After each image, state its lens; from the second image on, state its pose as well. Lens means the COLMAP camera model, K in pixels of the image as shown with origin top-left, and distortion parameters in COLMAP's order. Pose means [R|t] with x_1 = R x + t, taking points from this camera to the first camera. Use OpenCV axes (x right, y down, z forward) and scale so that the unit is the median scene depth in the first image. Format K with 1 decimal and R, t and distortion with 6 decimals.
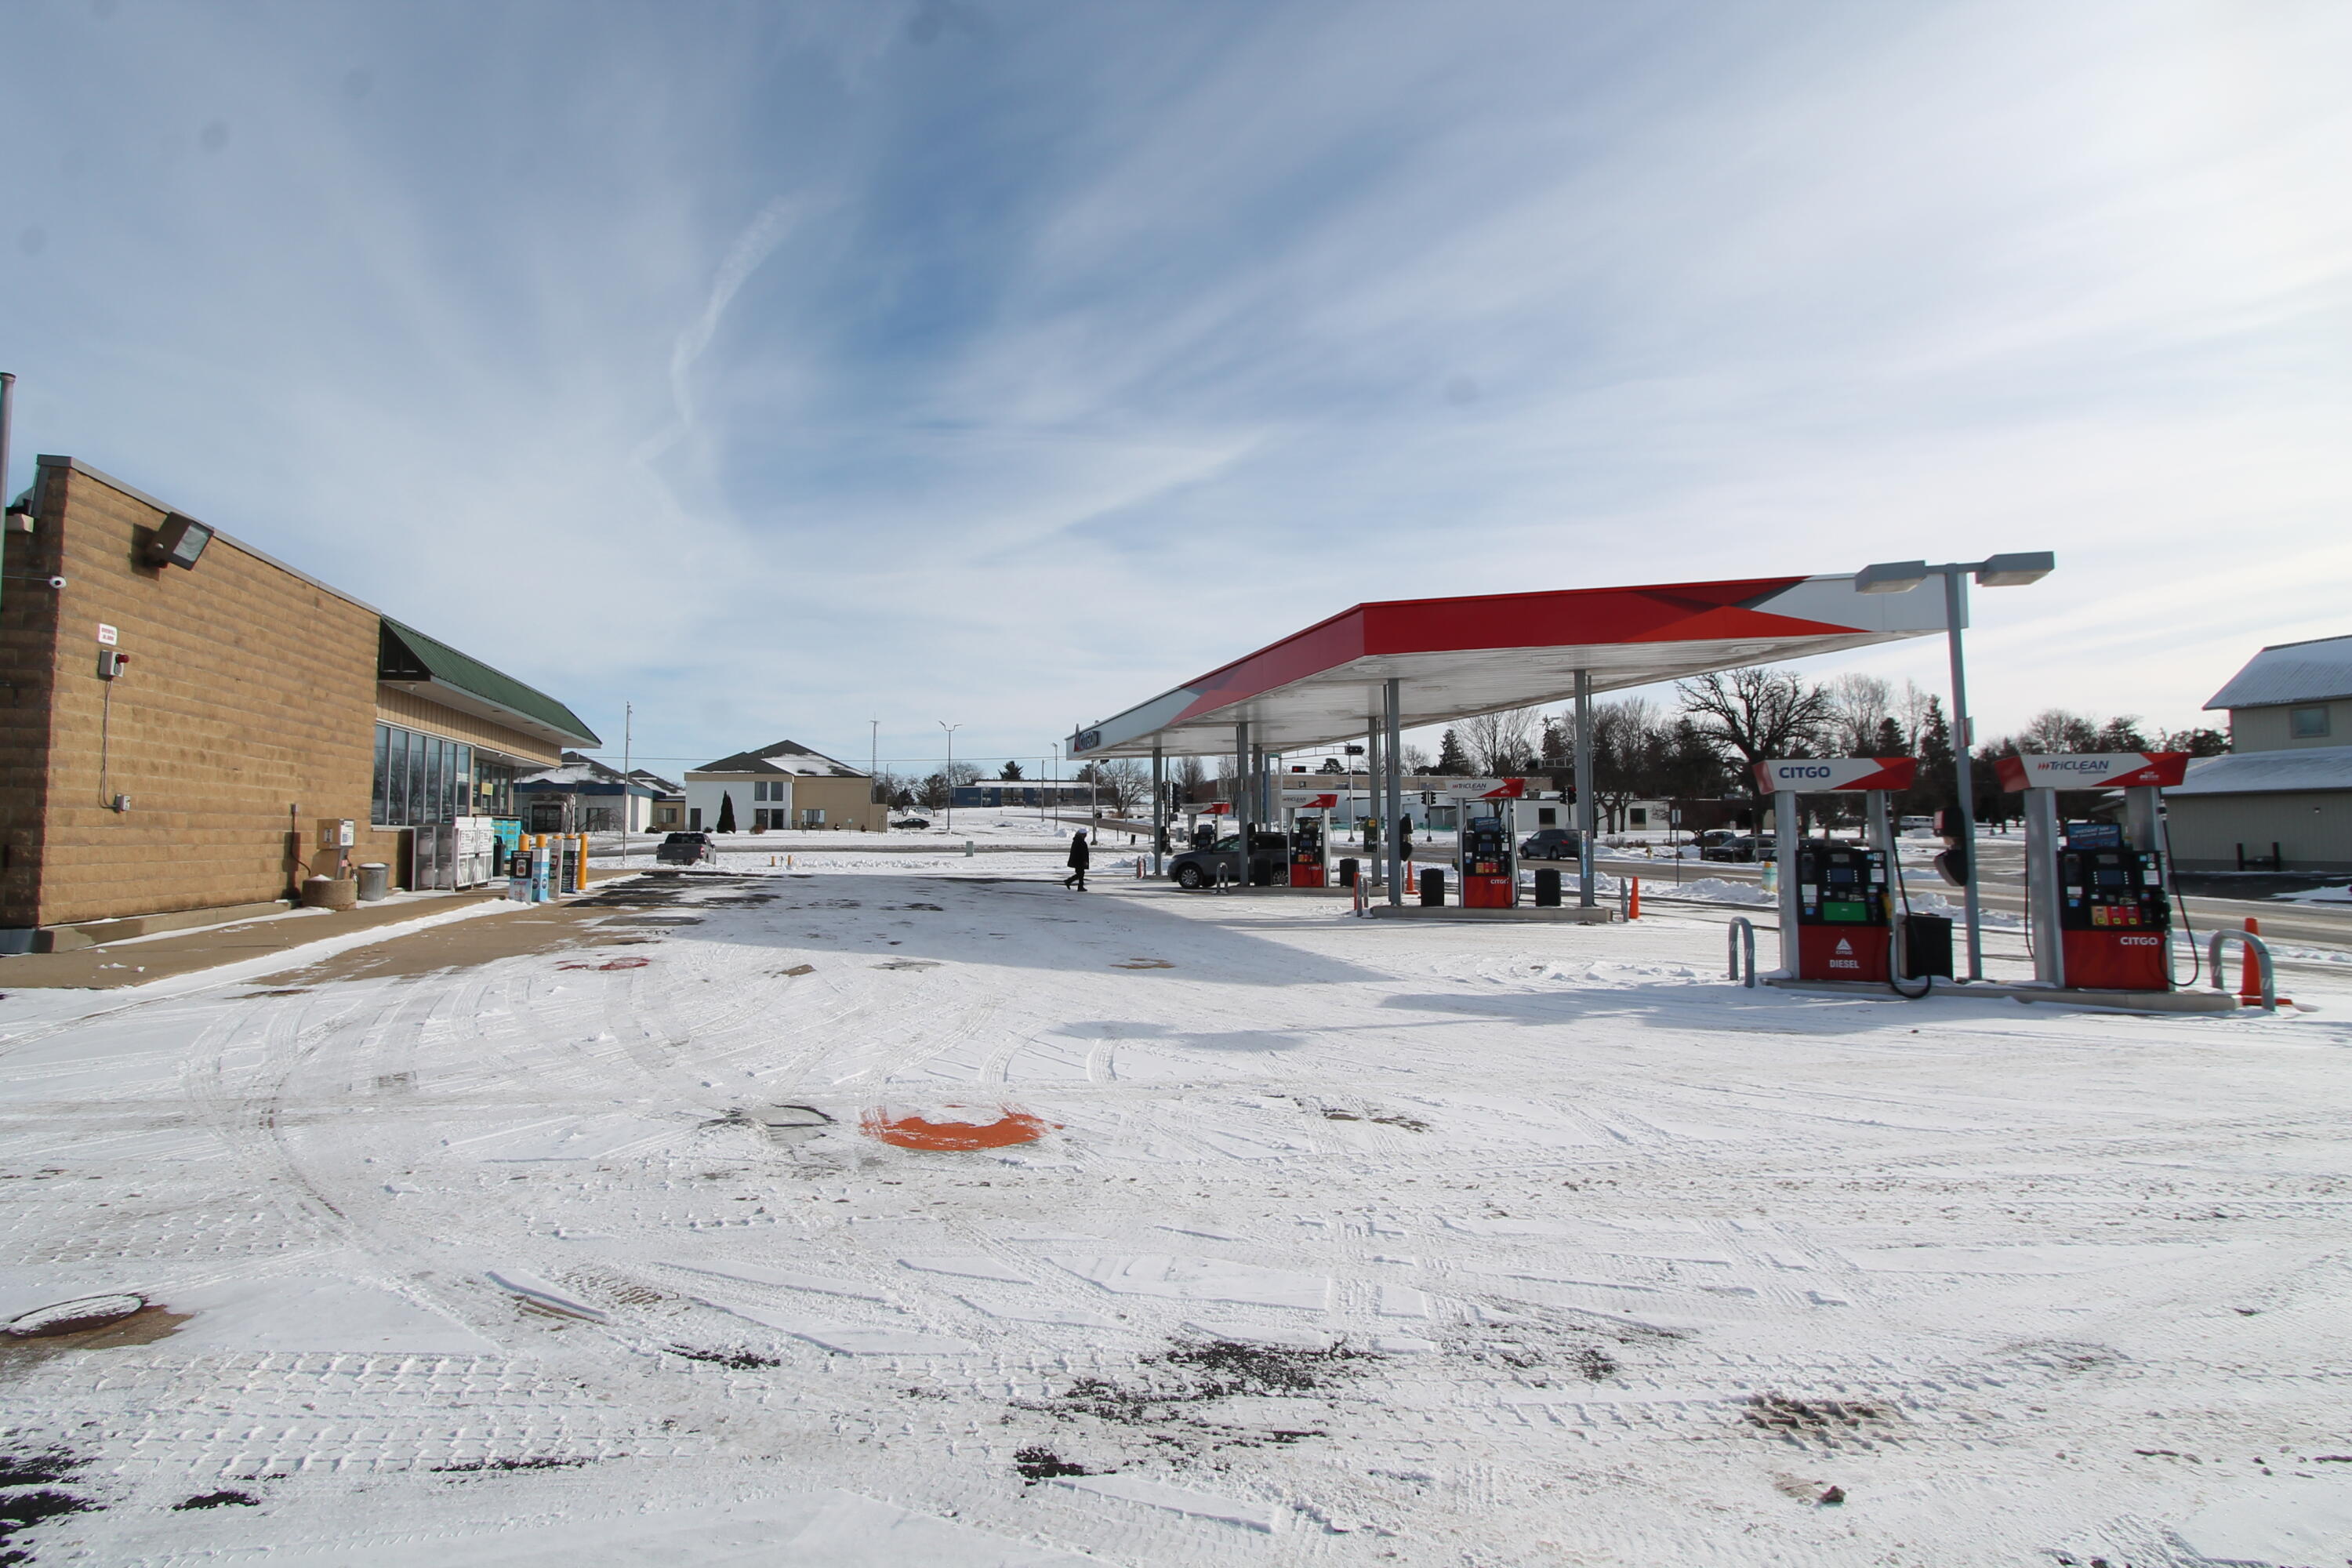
lens RADIAL K [[1099.9, 0, 1173.1], [0, 1099.9, 770.1], [0, 0, 1]] dist [-0.015880, 0.001448]
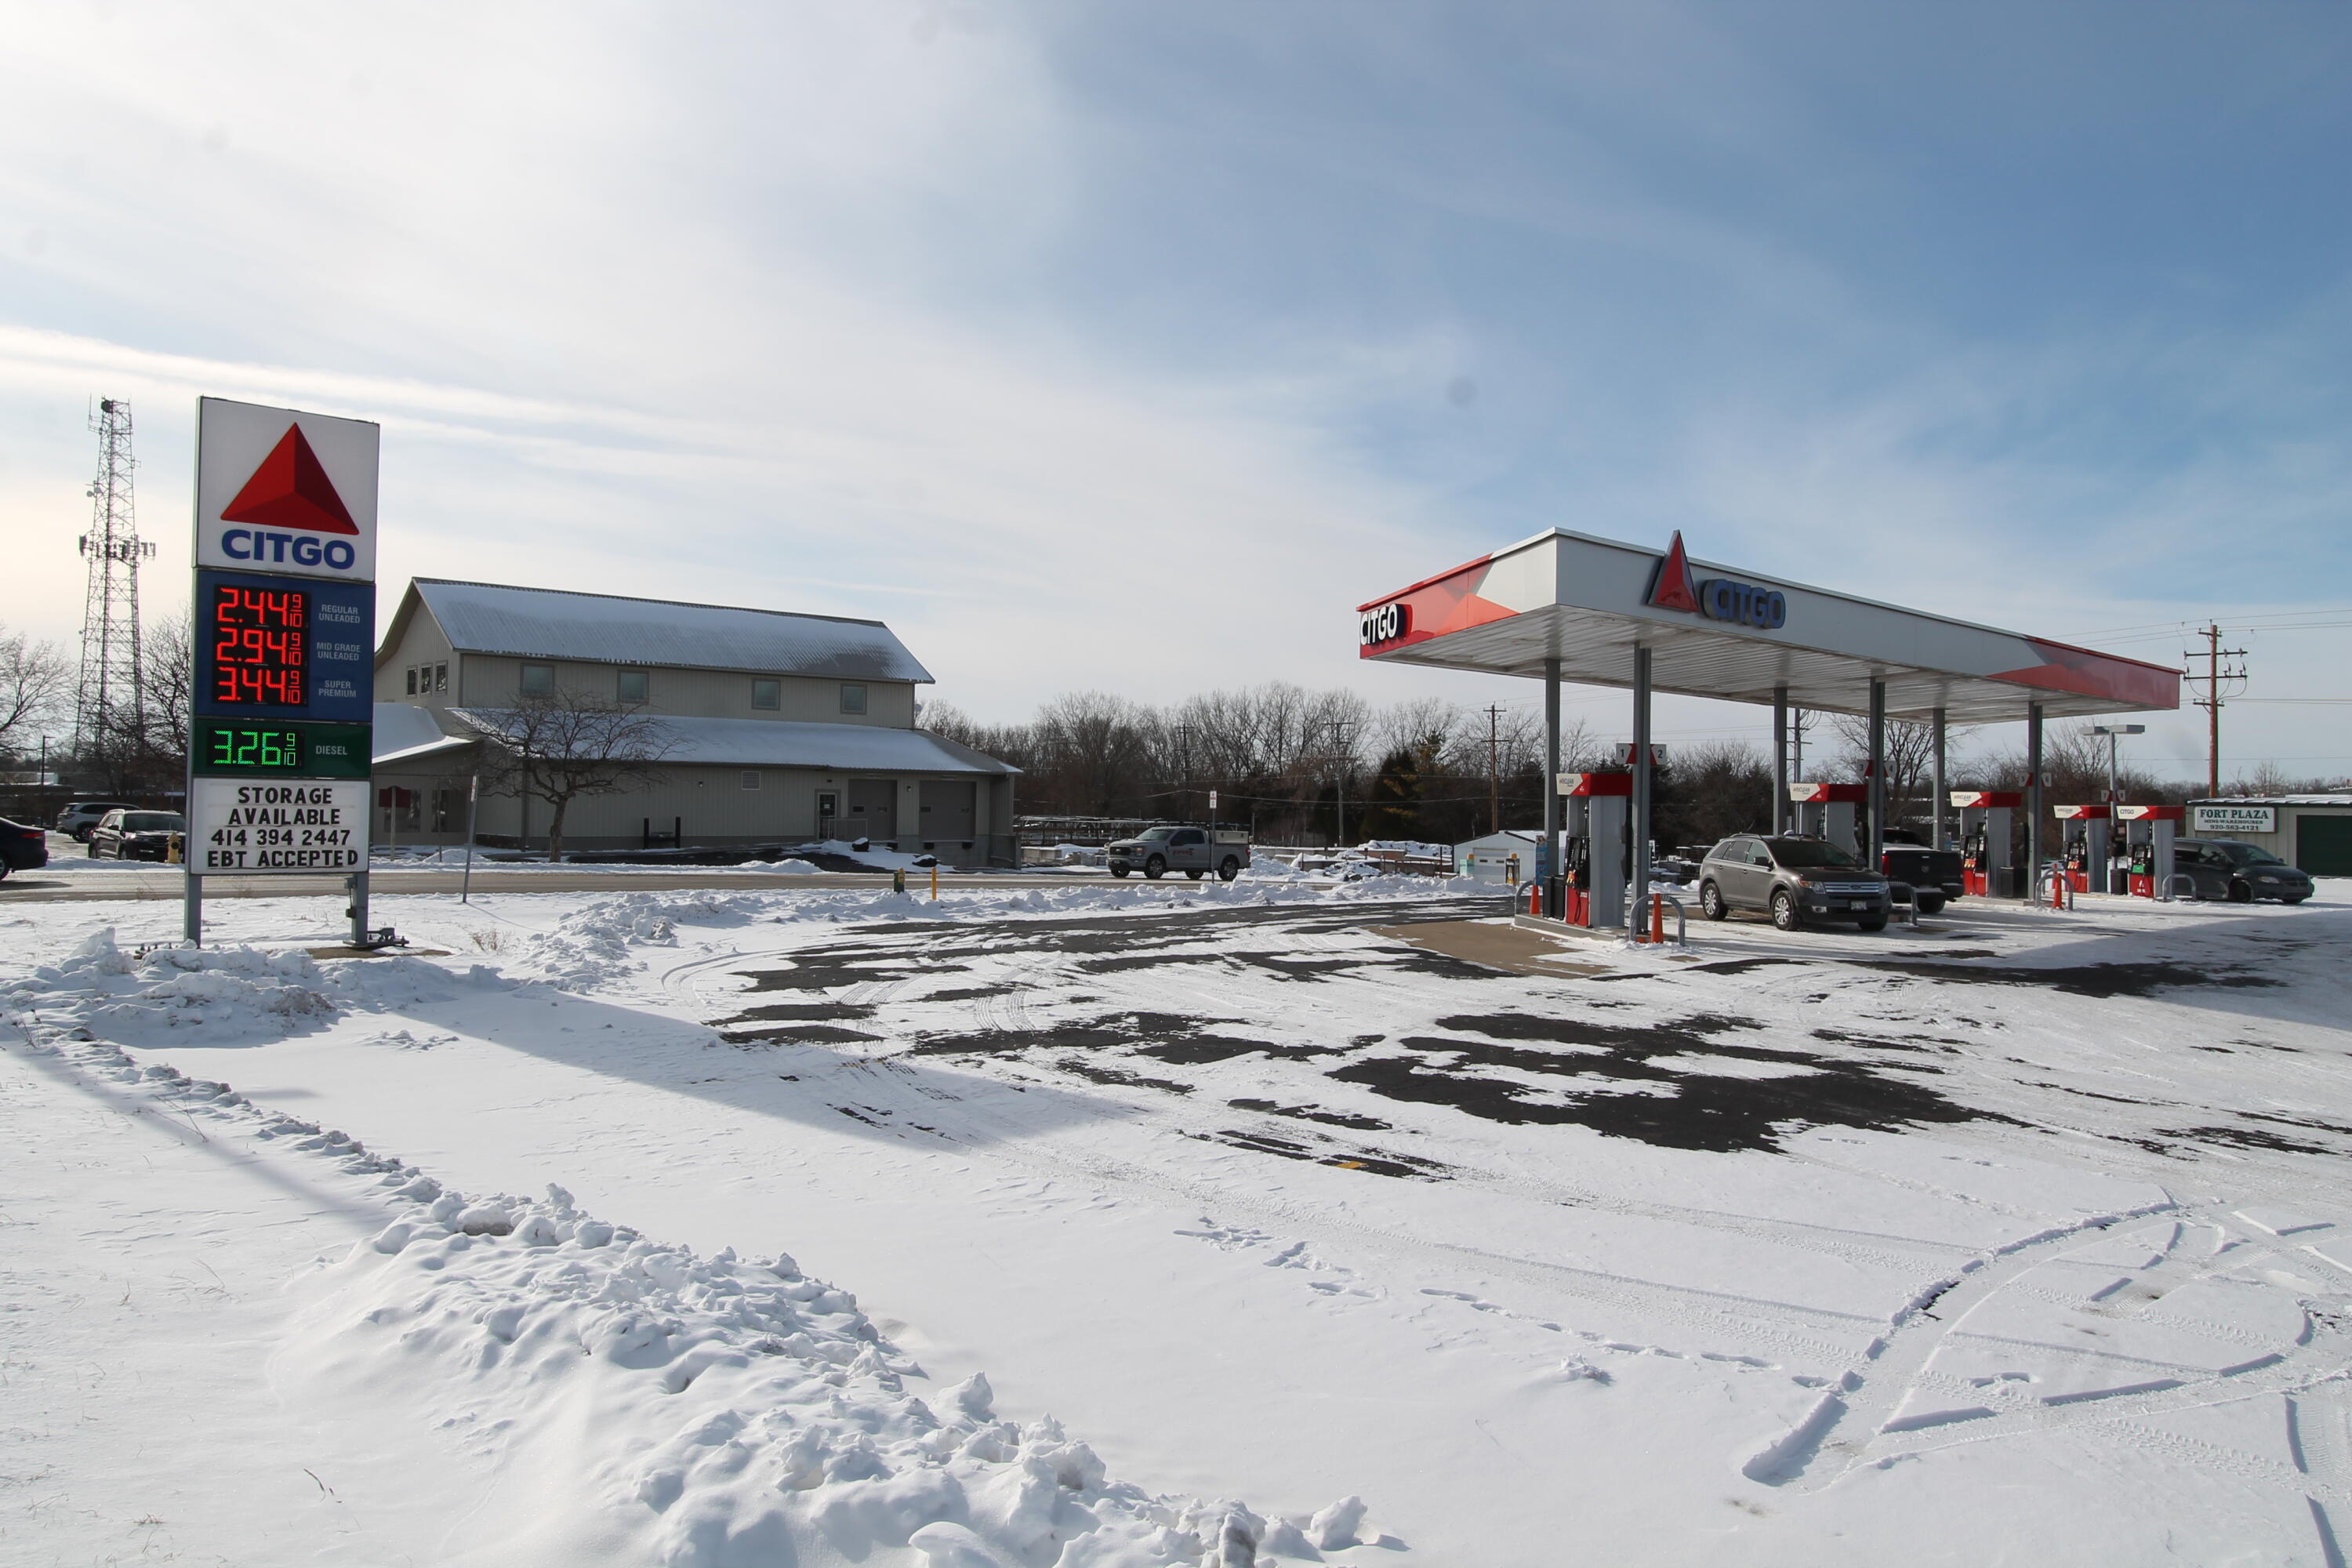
lens RADIAL K [[1643.4, 0, 1176.0], [0, 1643.4, 784.0], [0, 0, 1]] dist [-0.001933, 0.004640]
pose [[-0.468061, 0.003127, 0.883691, -1.178591], [-0.067365, 0.996958, -0.039208, 0.171726], [-0.881125, -0.077882, -0.466426, 3.435366]]
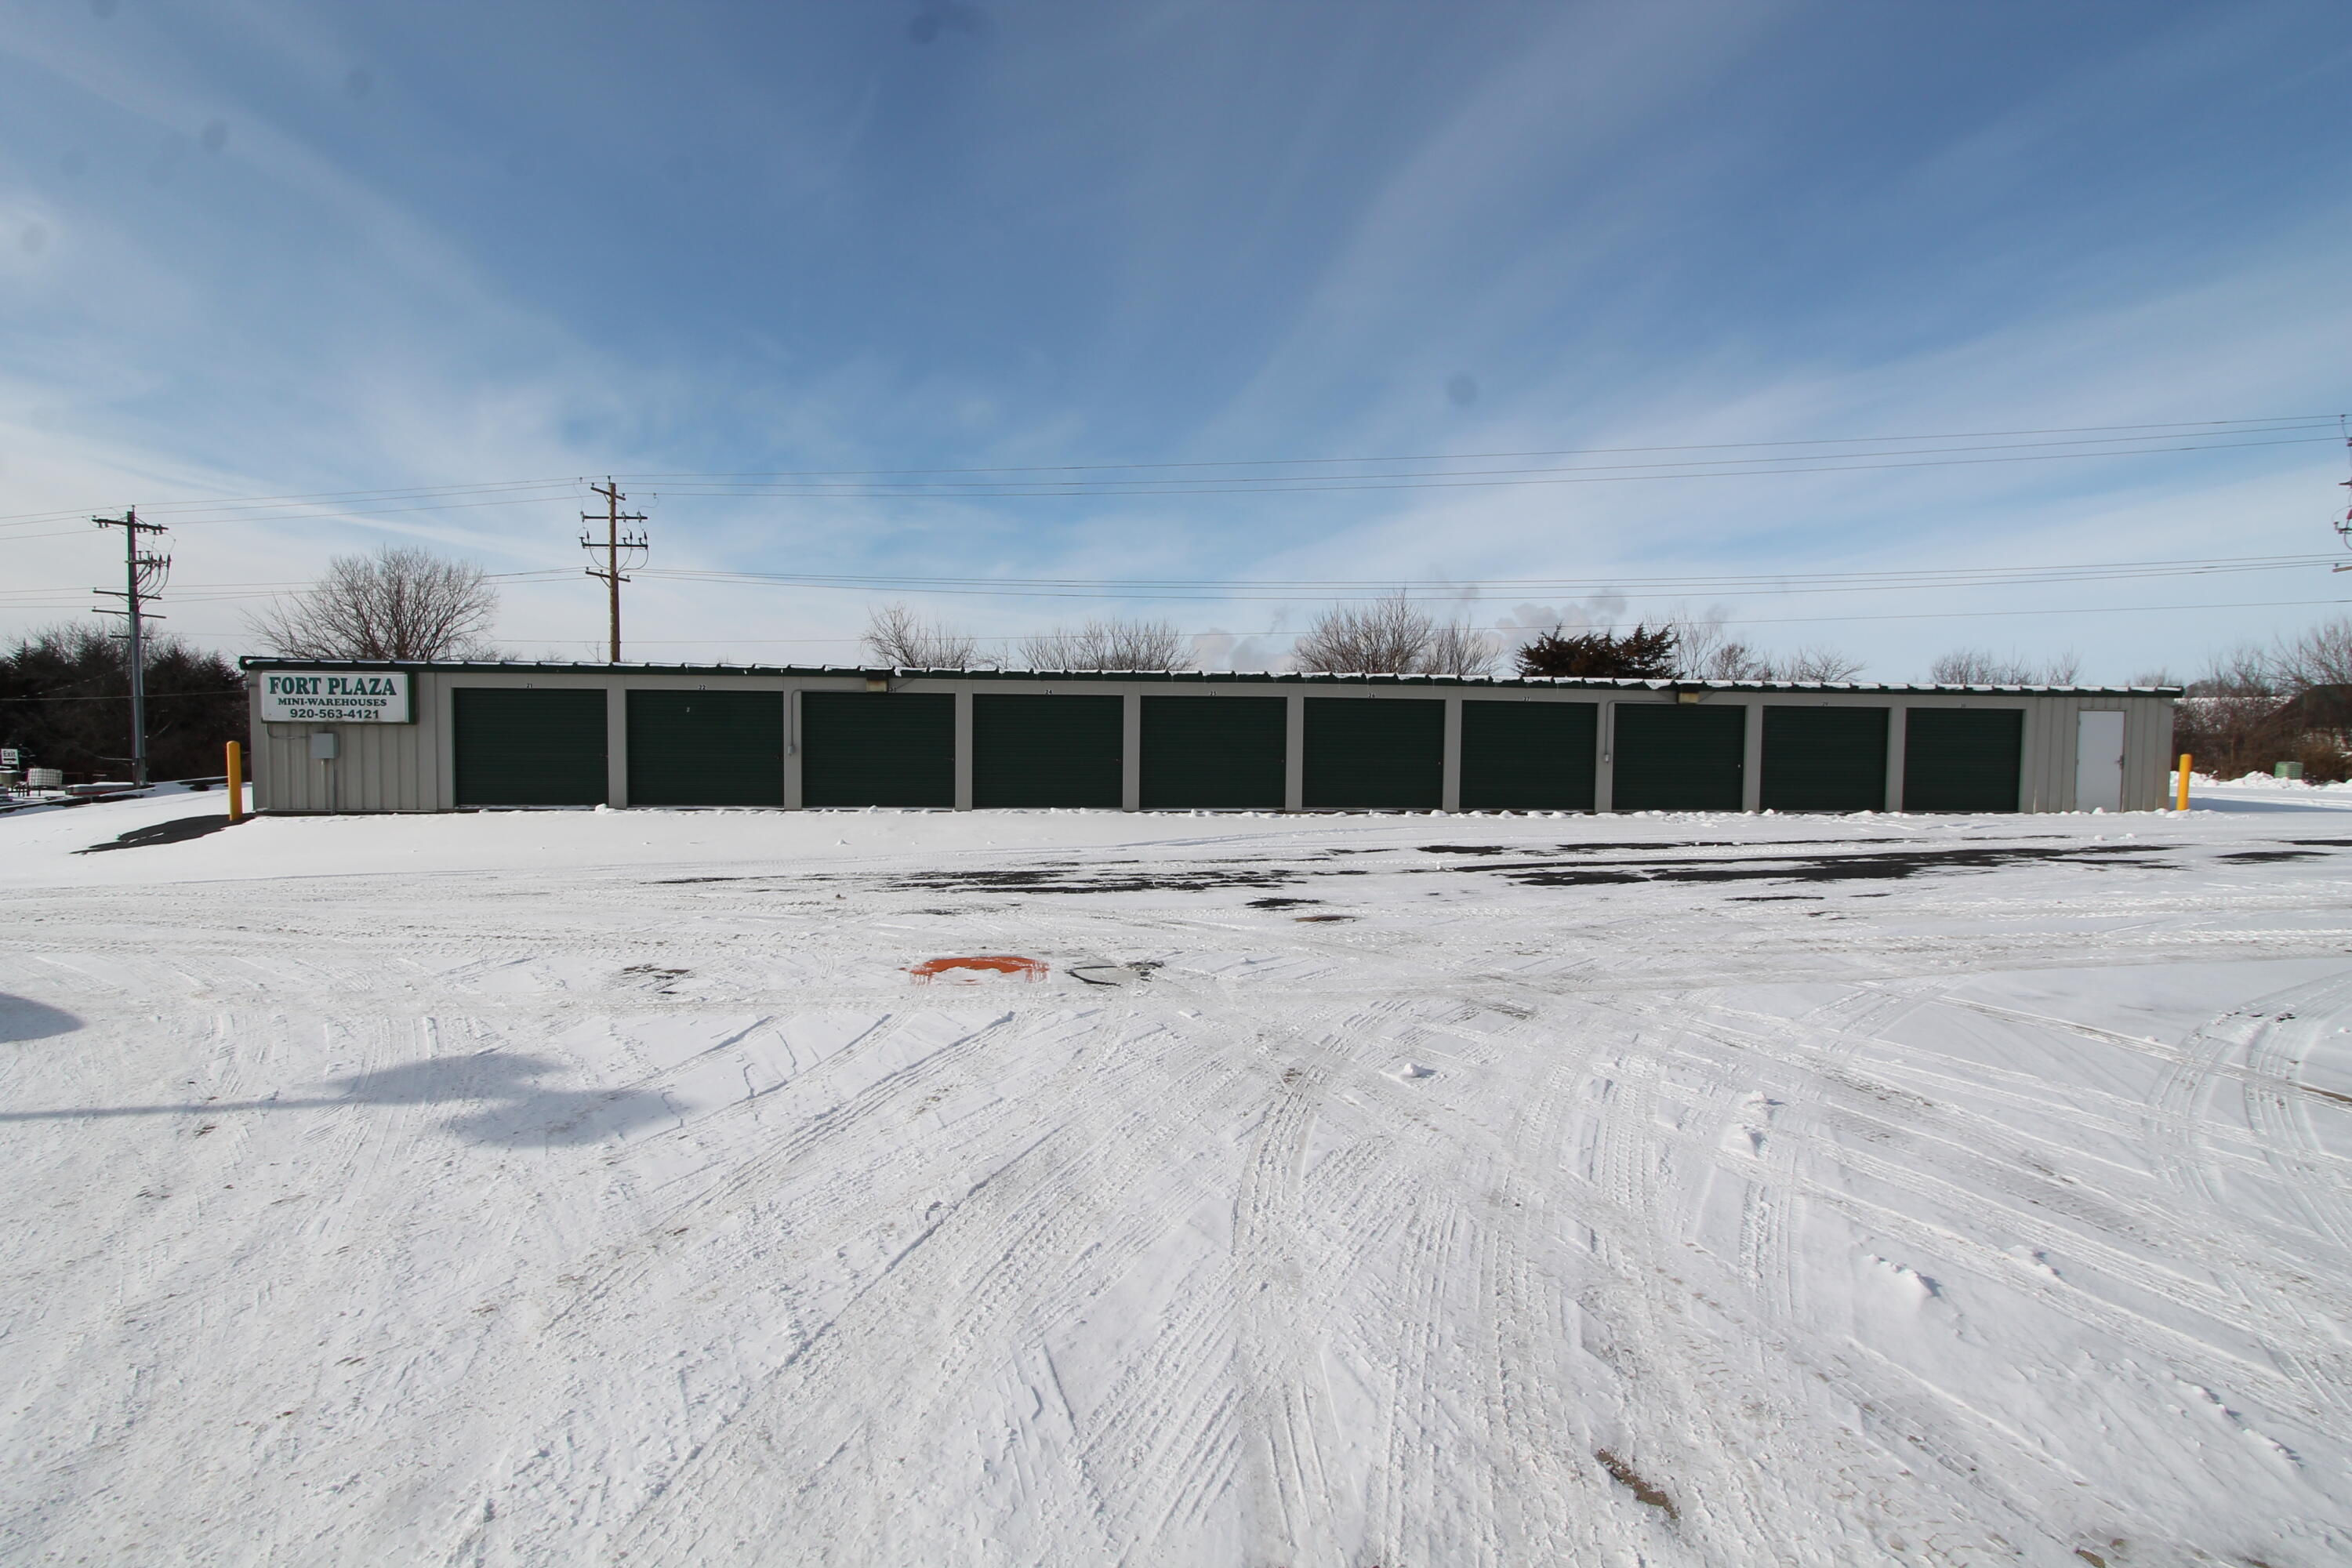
lens RADIAL K [[1099.7, 0, 1174.0], [0, 1099.7, 769.8], [0, 0, 1]] dist [-0.022734, 0.005792]
pose [[-0.979191, -0.014775, 0.202404, -0.254787], [-0.018148, 0.999725, -0.014819, 0.038822], [-0.202130, -0.018184, -0.979190, 0.837985]]
